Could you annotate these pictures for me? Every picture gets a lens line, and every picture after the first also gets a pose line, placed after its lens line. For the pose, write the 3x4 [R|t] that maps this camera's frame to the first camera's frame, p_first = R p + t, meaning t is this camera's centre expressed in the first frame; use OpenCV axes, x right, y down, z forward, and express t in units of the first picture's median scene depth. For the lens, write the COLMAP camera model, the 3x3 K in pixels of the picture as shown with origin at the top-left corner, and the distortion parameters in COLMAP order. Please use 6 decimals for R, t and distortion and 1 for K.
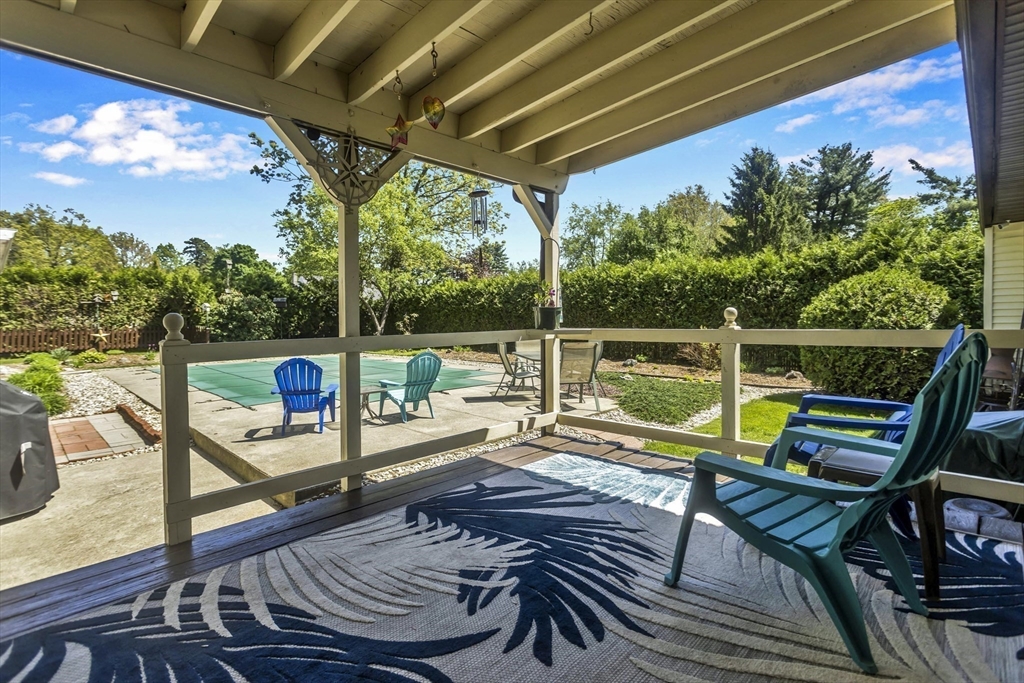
lens RADIAL K [[479.2, 0, 512.3], [0, 479.2, 317.5], [0, 0, 1]] dist [-0.002548, -0.000055]
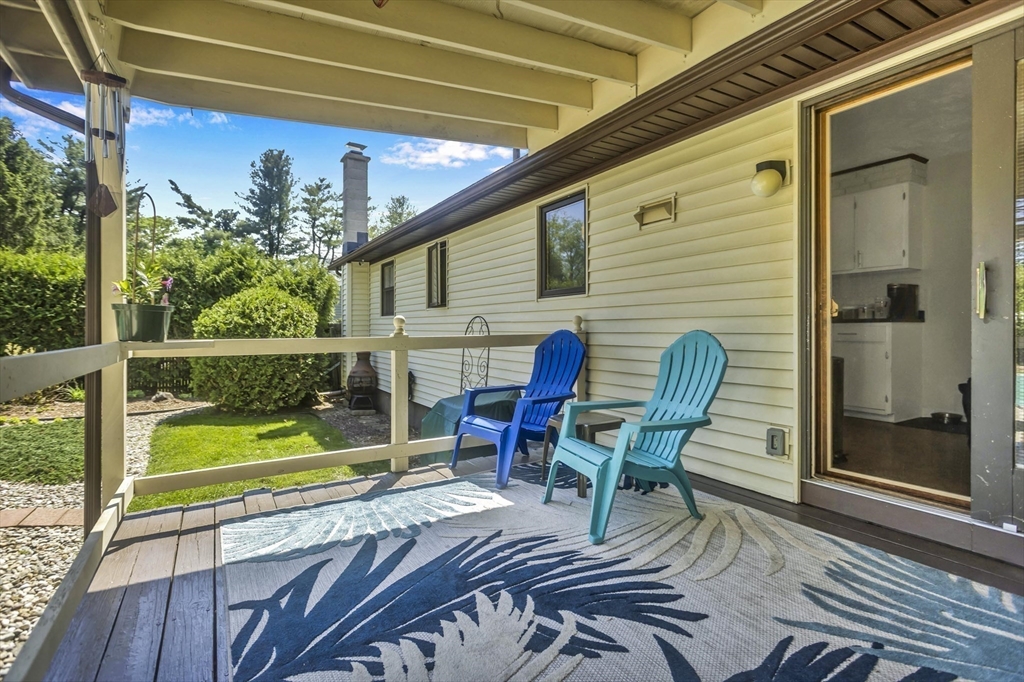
lens RADIAL K [[511.4, 0, 497.2], [0, 511.4, 327.5], [0, 0, 1]] dist [0.003152, 0.000583]
pose [[0.271813, 0.013363, 0.962257, -0.547549], [0.000110, 0.999903, -0.013917, 0.020377], [-0.962350, 0.003888, 0.271785, 0.499339]]
